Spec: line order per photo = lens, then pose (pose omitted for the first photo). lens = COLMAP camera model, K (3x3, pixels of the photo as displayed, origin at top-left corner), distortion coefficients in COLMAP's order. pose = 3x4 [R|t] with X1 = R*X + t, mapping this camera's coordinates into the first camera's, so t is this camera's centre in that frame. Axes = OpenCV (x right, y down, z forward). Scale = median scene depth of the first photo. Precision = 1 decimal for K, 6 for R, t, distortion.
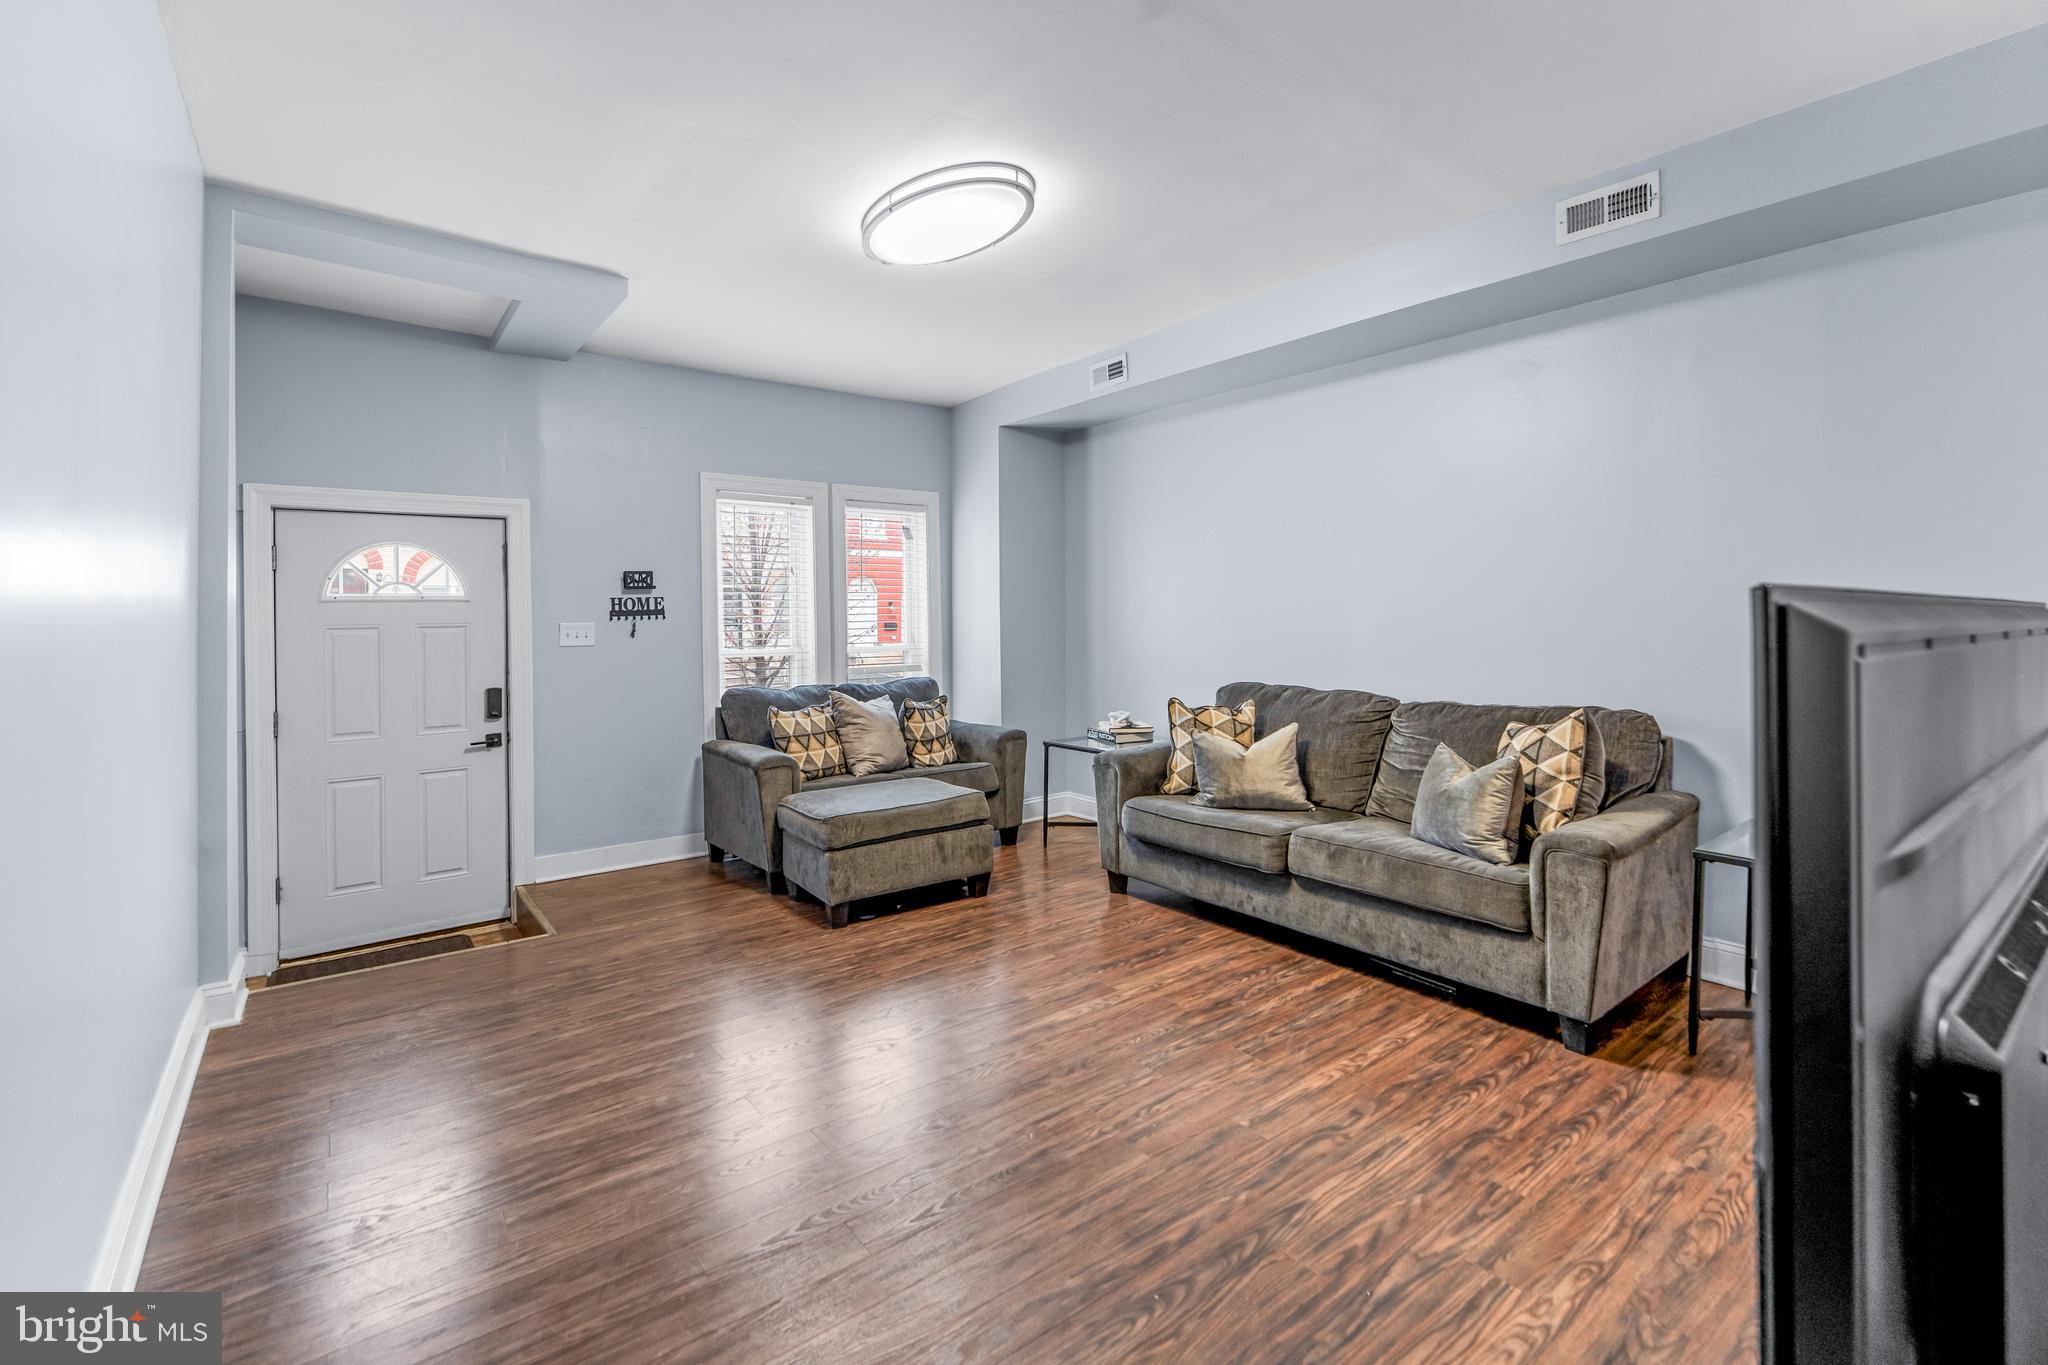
lens RADIAL K [[904.6, 0, 1023.4], [0, 904.6, 616.9], [0, 0, 1]] dist [-0.000375, 0.000130]
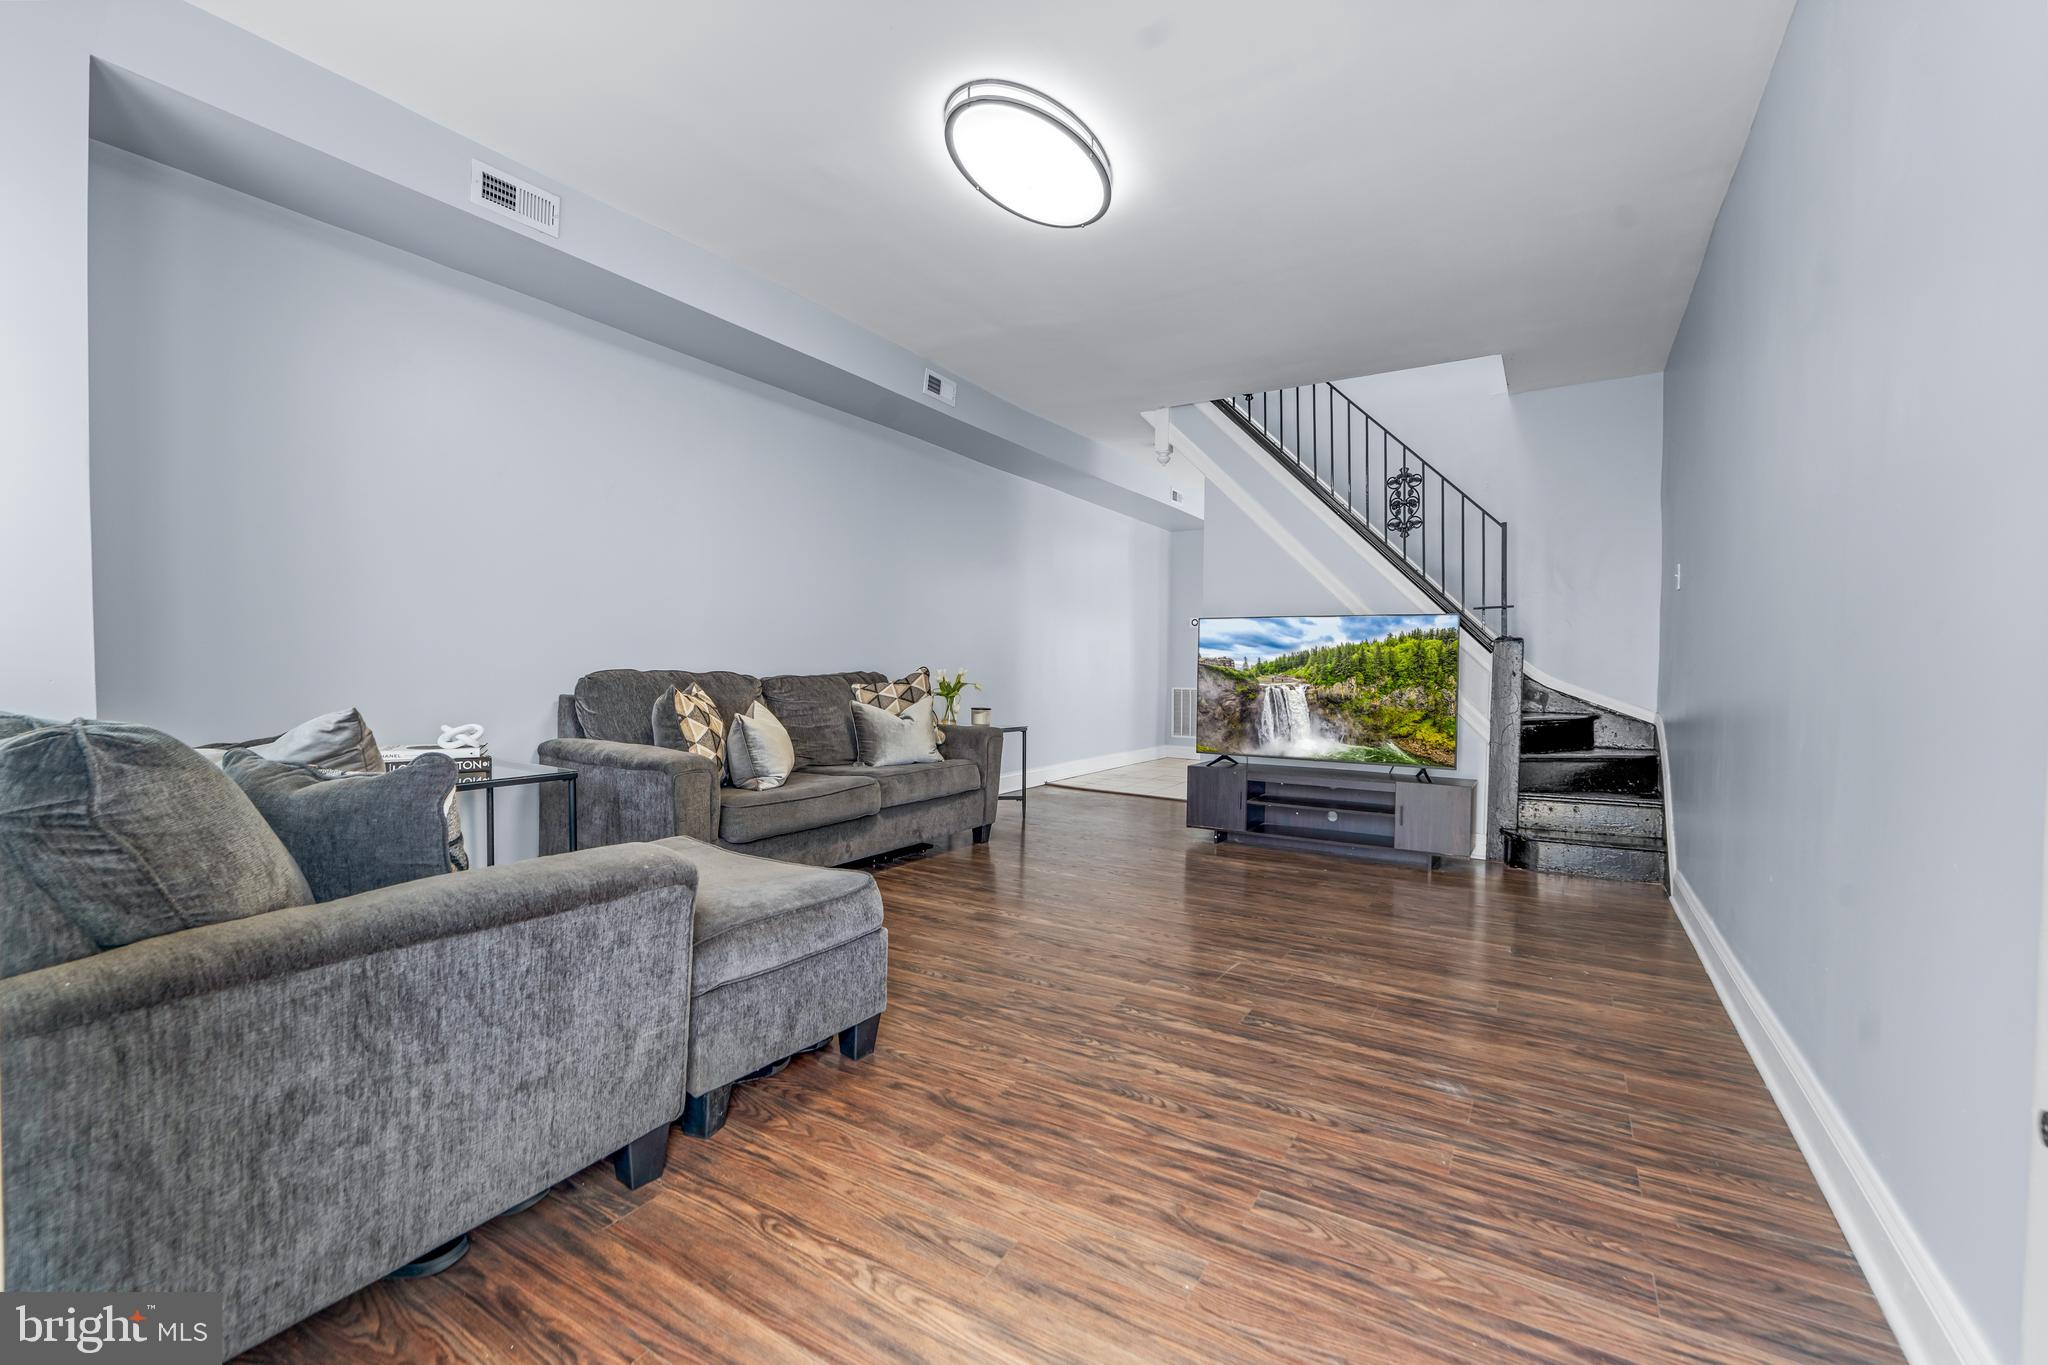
lens RADIAL K [[877.8, 0, 1030.4], [0, 877.8, 675.0], [0, 0, 1]] dist [-0.012679, -0.000008]
pose [[-0.359689, -0.013308, 0.932977, -0.853726], [-0.008145, 0.999905, 0.011122, 0.082511], [-0.933037, -0.003599, -0.359763, 1.180154]]
